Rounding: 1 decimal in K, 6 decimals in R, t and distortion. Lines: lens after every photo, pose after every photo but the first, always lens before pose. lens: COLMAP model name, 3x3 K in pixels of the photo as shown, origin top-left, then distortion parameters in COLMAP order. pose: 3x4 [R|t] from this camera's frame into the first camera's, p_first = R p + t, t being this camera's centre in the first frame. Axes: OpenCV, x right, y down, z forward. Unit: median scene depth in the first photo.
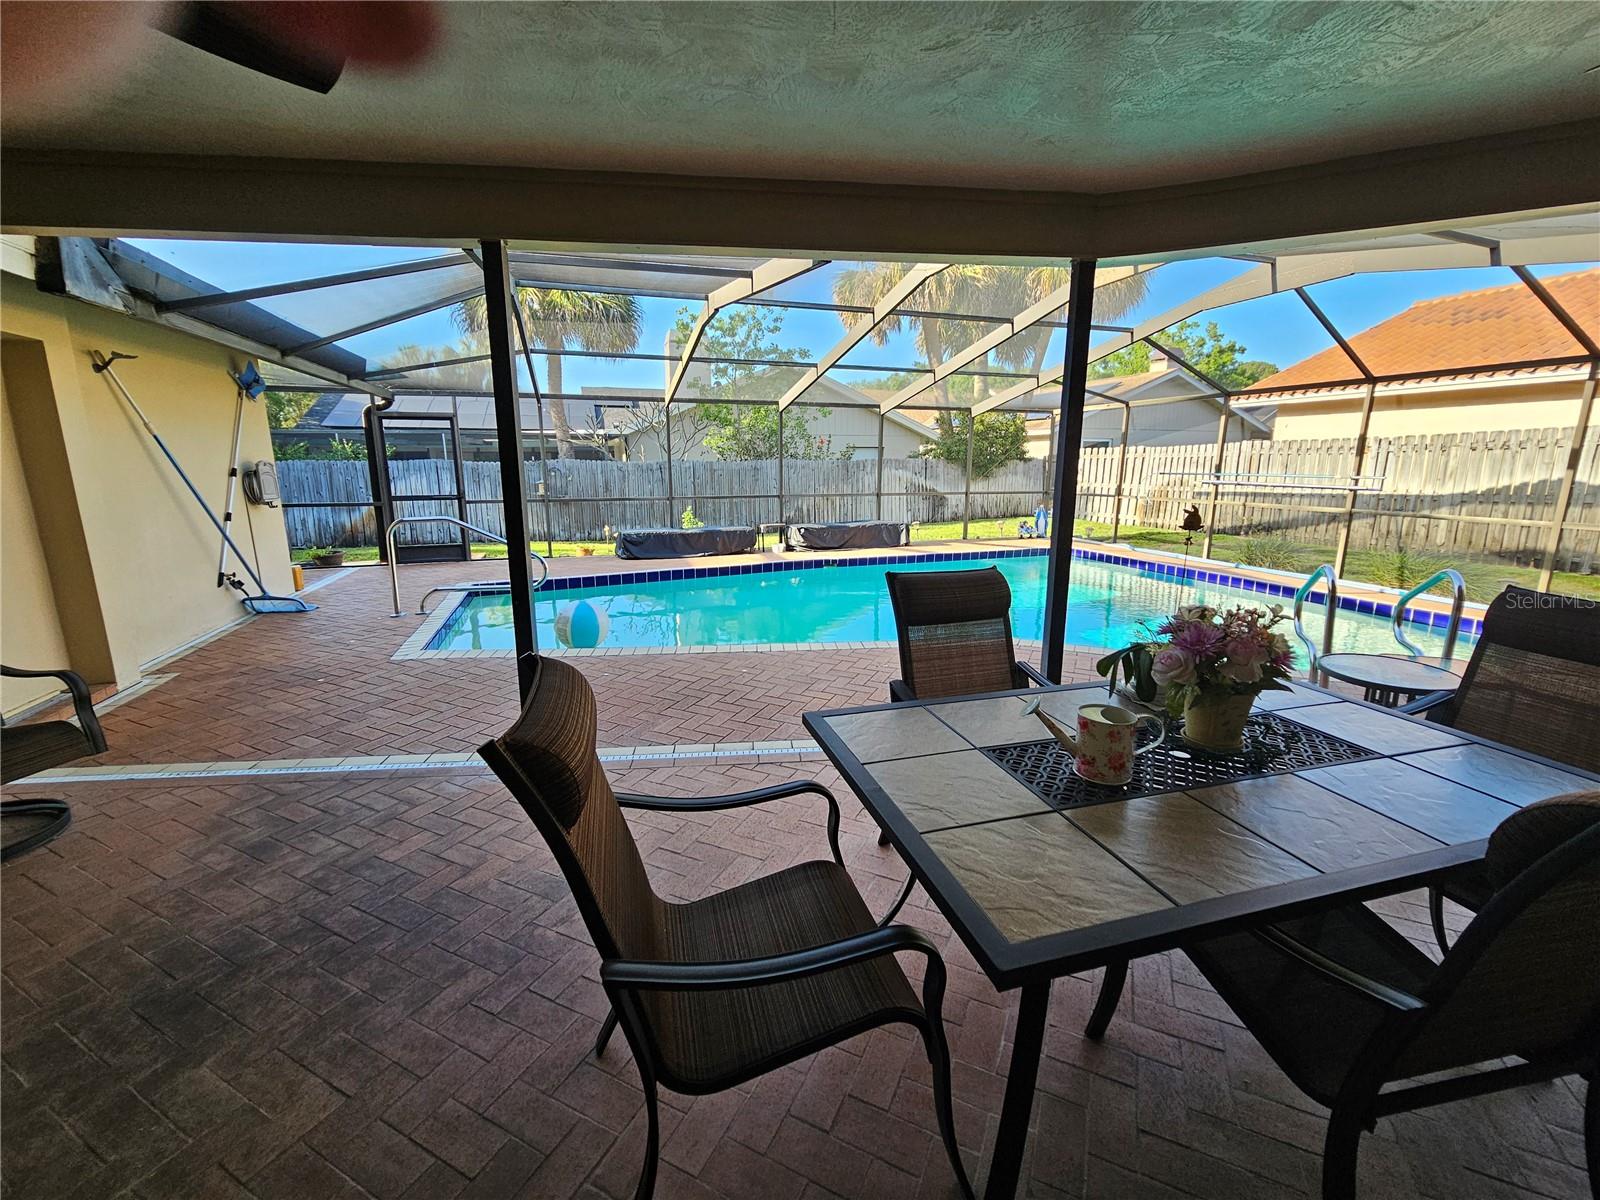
lens RADIAL K [[652.1, 0, 792.6], [0, 652.1, 591.9], [0, 0, 1]] dist [0.015866, 0.000264]
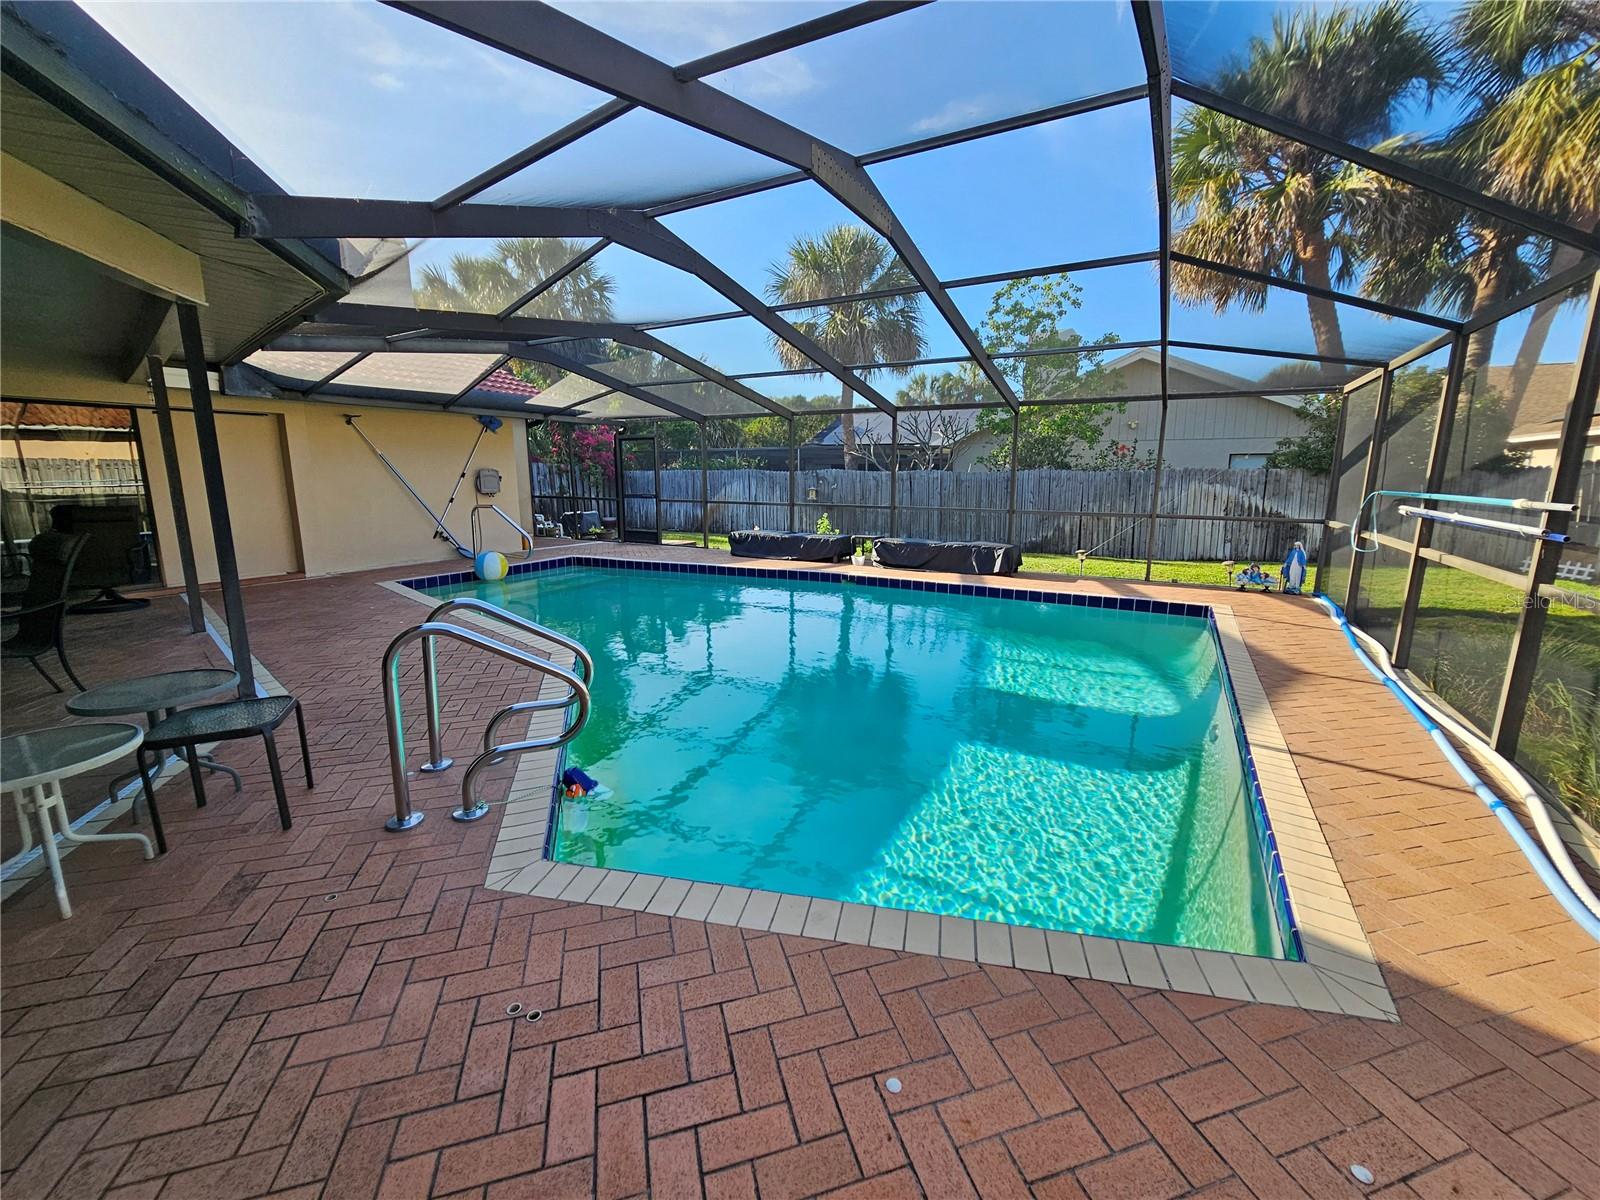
lens RADIAL K [[652.1, 0, 801.9], [0, 652.1, 600.2], [0, 0, 1]] dist [0.015866, 0.000264]
pose [[0.681915, 0.145806, -0.716751, 0.497118], [-0.149525, 0.987024, 0.058529, -0.042841], [0.715984, 0.067260, 0.694869, 0.218076]]
